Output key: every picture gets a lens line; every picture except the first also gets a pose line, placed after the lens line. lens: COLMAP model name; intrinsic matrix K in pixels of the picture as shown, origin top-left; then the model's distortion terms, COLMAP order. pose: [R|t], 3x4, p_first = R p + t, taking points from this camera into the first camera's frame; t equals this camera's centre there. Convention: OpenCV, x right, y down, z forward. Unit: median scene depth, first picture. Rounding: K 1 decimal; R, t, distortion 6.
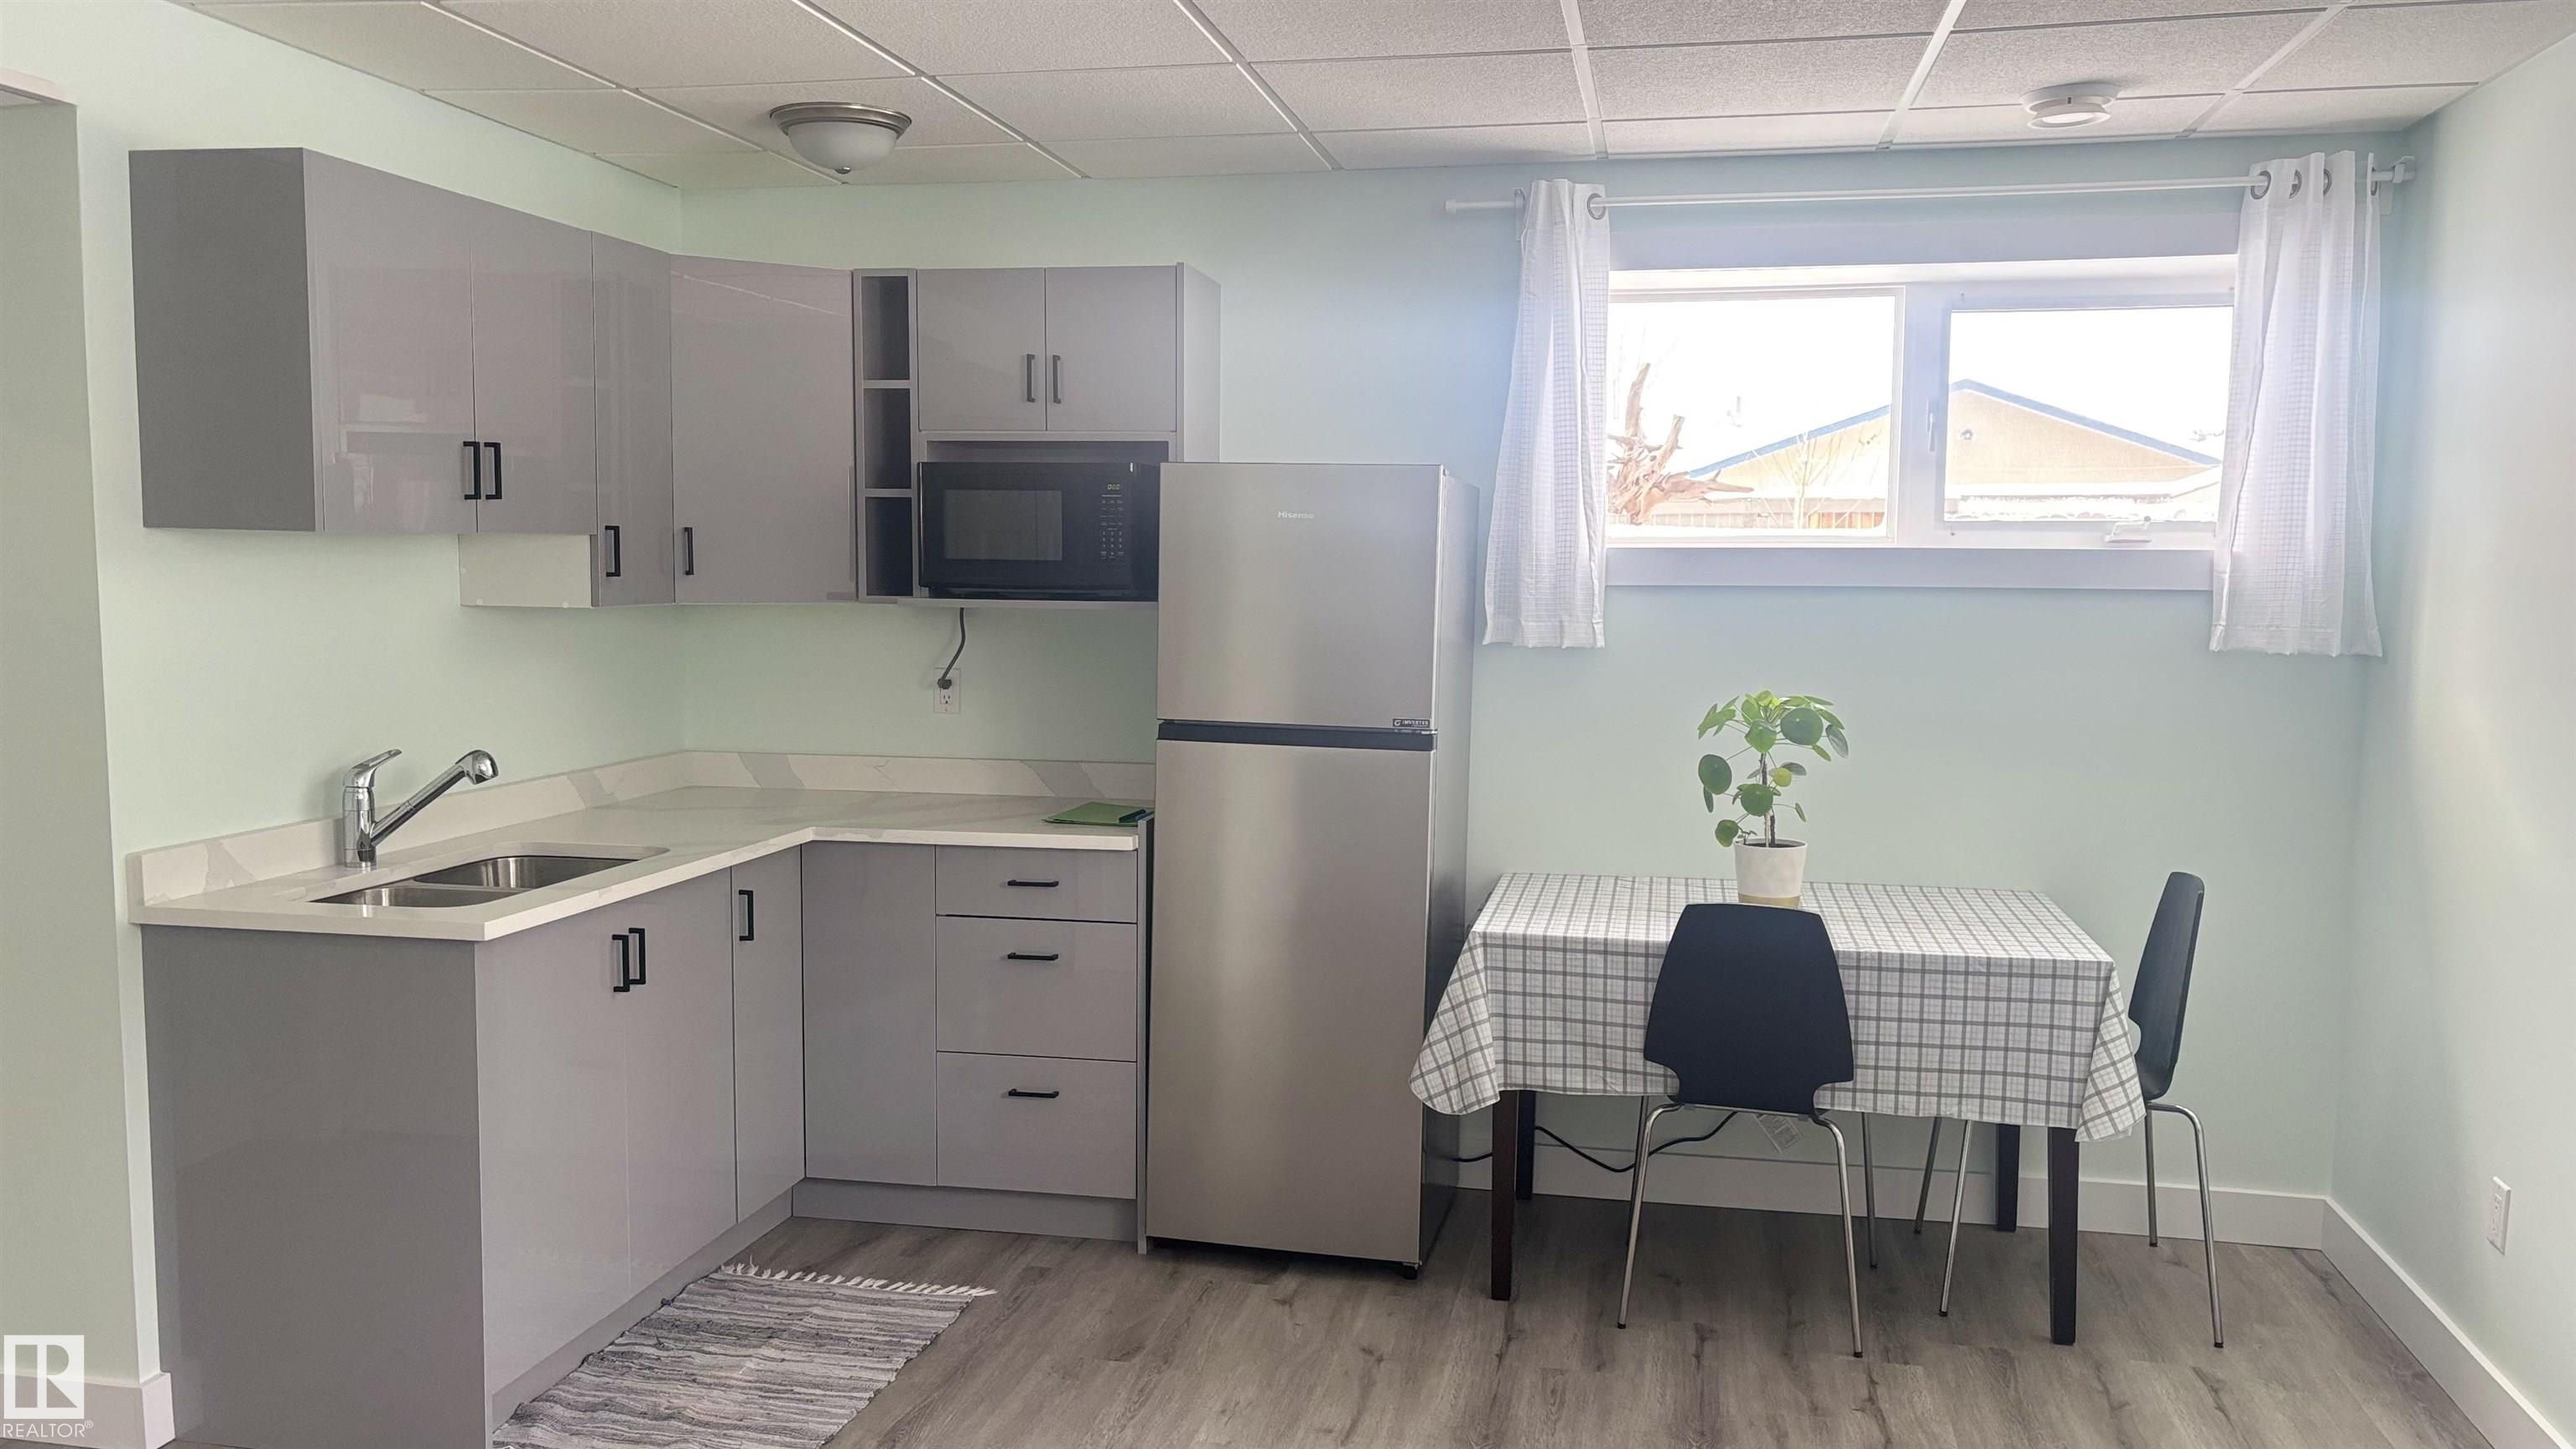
lens RADIAL K [[1941.6, 0, 1288.6], [0, 1941.6, 722.0], [0, 0, 1]] dist [0.008131, -0.002222]
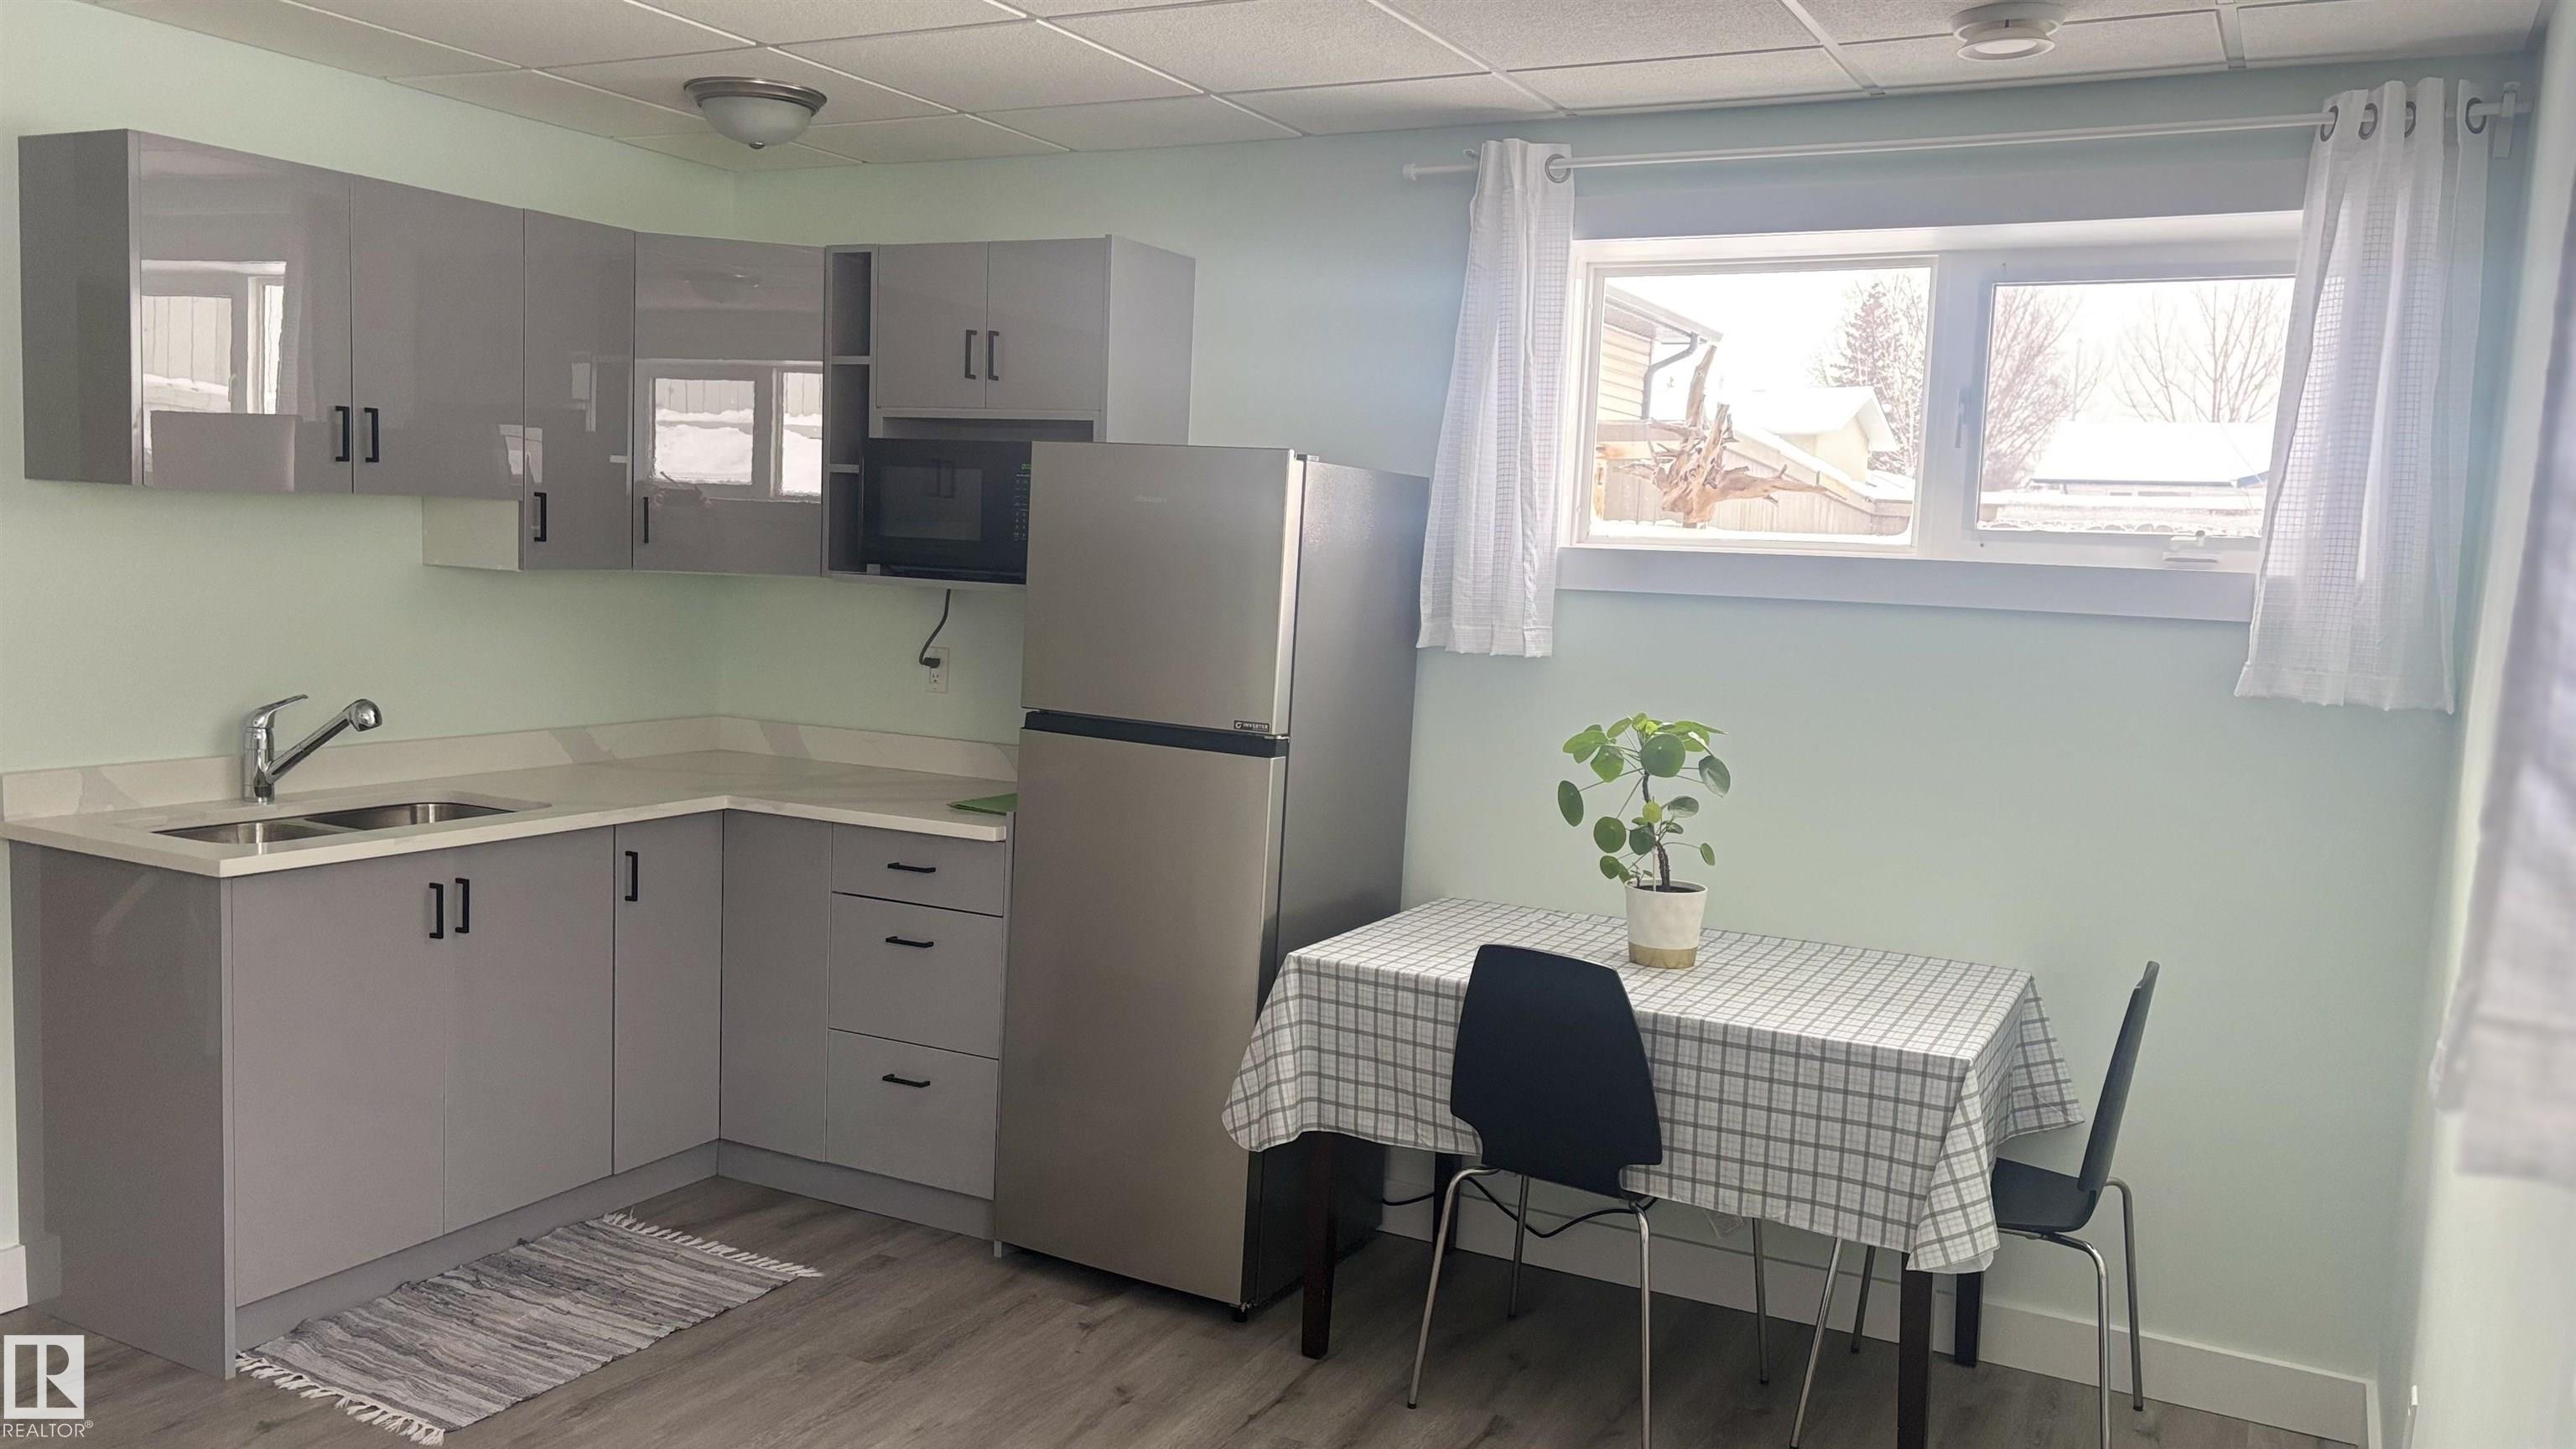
lens RADIAL K [[1941.6, 0, 1287.5], [0, 1941.6, 724.0], [0, 0, 1]] dist [0.008131, -0.002222]
pose [[0.961030, 0.057783, -0.270339, 0.322802], [-0.056747, 0.998321, 0.011652, -0.012016], [0.270558, 0.004143, 0.962695, 0.106570]]
